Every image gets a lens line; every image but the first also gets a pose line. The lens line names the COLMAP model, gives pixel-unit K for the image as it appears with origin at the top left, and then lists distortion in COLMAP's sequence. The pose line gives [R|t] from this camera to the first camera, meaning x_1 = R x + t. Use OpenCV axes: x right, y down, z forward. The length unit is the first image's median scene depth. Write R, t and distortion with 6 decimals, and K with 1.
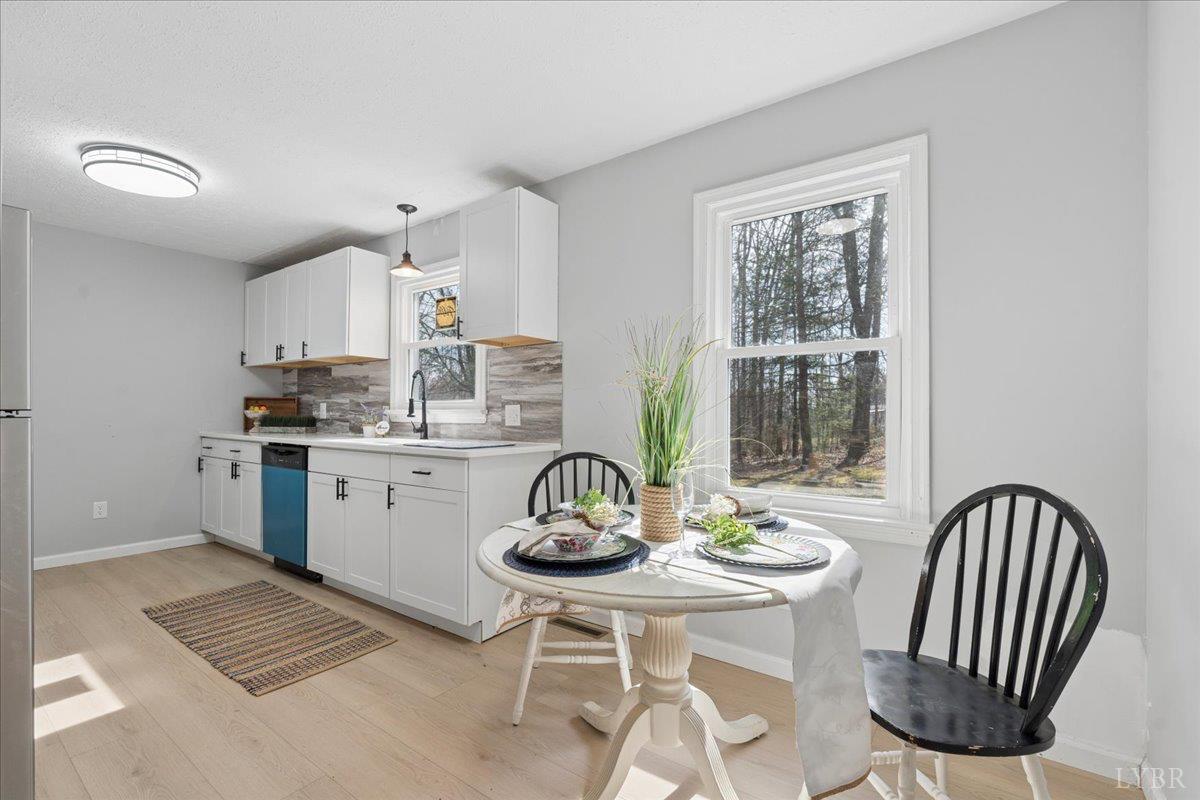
lens RADIAL K [[531.0, 0, 601.7], [0, 531.0, 409.8], [0, 0, 1]] dist [-0.004504, 0.001280]
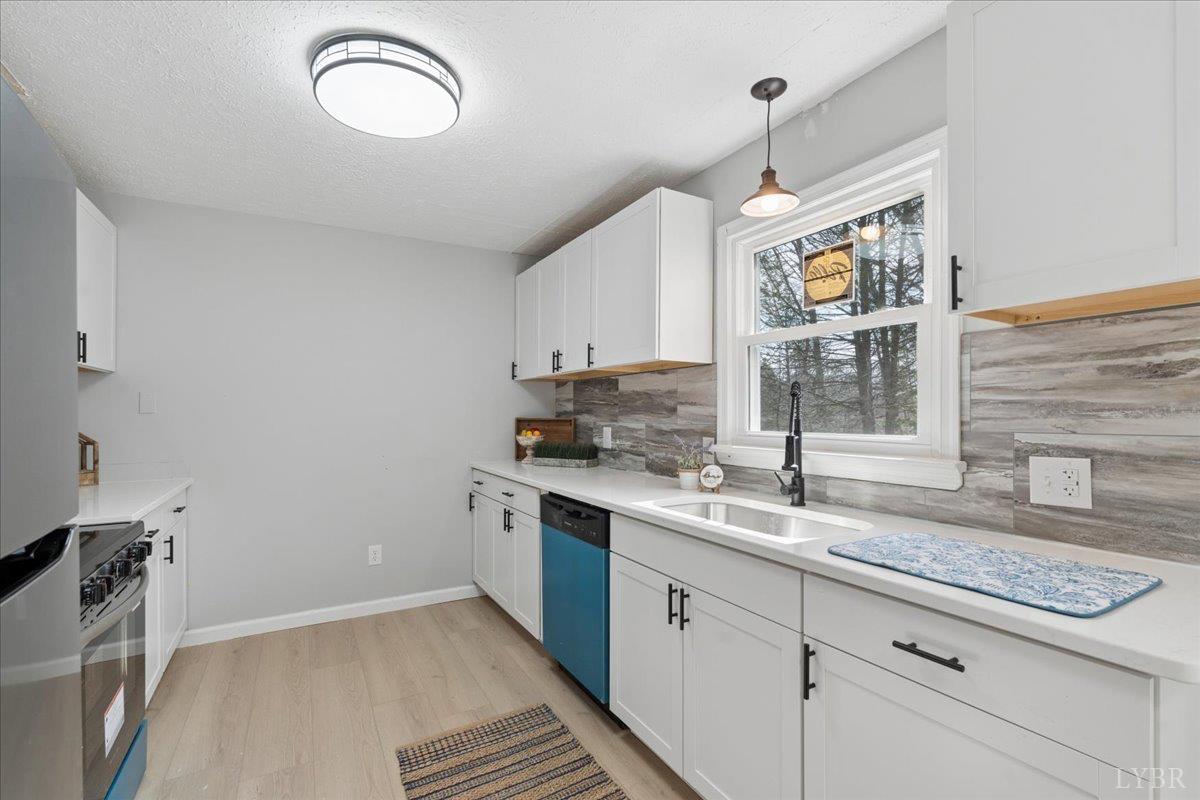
lens RADIAL K [[531.0, 0, 602.6], [0, 531.0, 413.2], [0, 0, 1]] dist [-0.004504, 0.001280]
pose [[0.914110, -0.005188, -0.405433, -0.304008], [0.006610, 0.999976, 0.002107, -0.044208], [0.405412, -0.004606, 0.914123, 0.423345]]
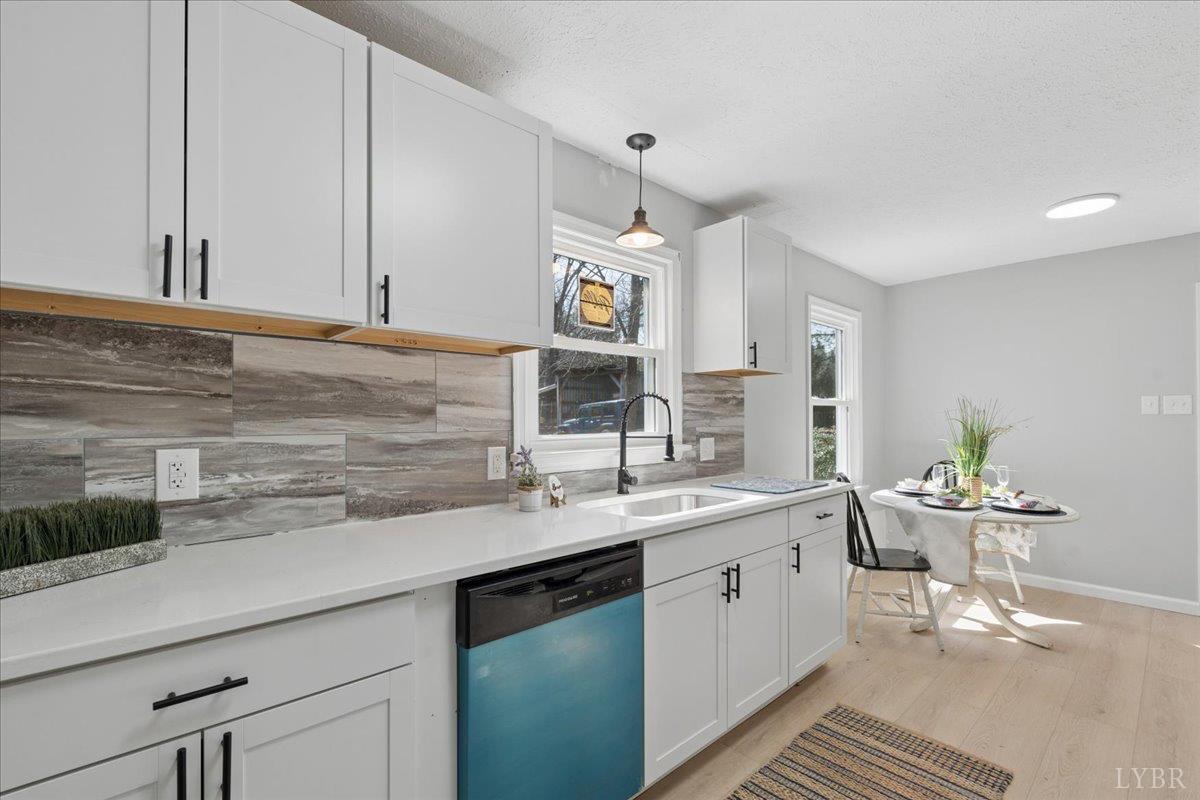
lens RADIAL K [[531.0, 0, 597.9], [0, 531.0, 419.0], [0, 0, 1]] dist [-0.004504, 0.001280]
pose [[0.197422, -0.004971, 0.980306, -1.019331], [-0.003198, 0.999979, 0.005715, -0.042757], [-0.980313, -0.004263, 0.197402, 0.923618]]
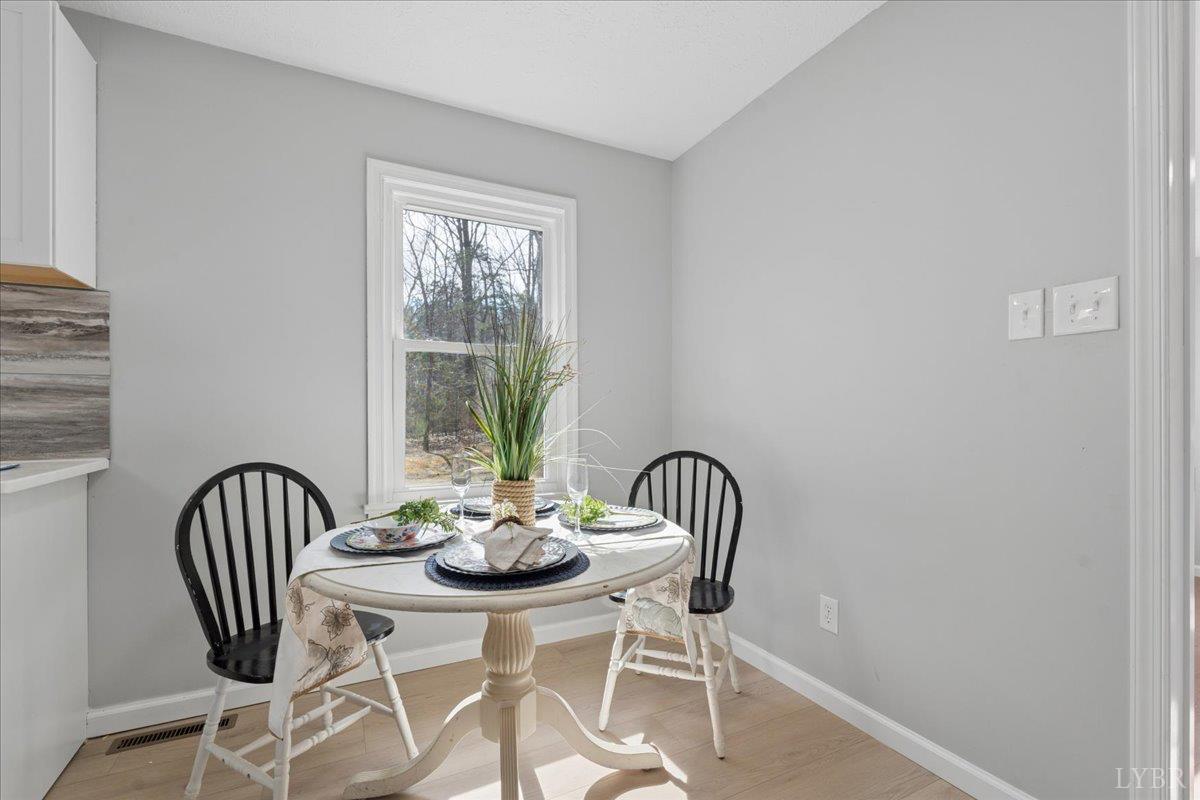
lens RADIAL K [[531.0, 0, 603.2], [0, 531.0, 415.7], [0, 0, 1]] dist [-0.004504, 0.001280]
pose [[0.449552, -0.007777, 0.893220, -0.312741], [-0.003261, 0.999941, 0.010347, 0.006002], [-0.893248, -0.007564, 0.449500, 0.185570]]
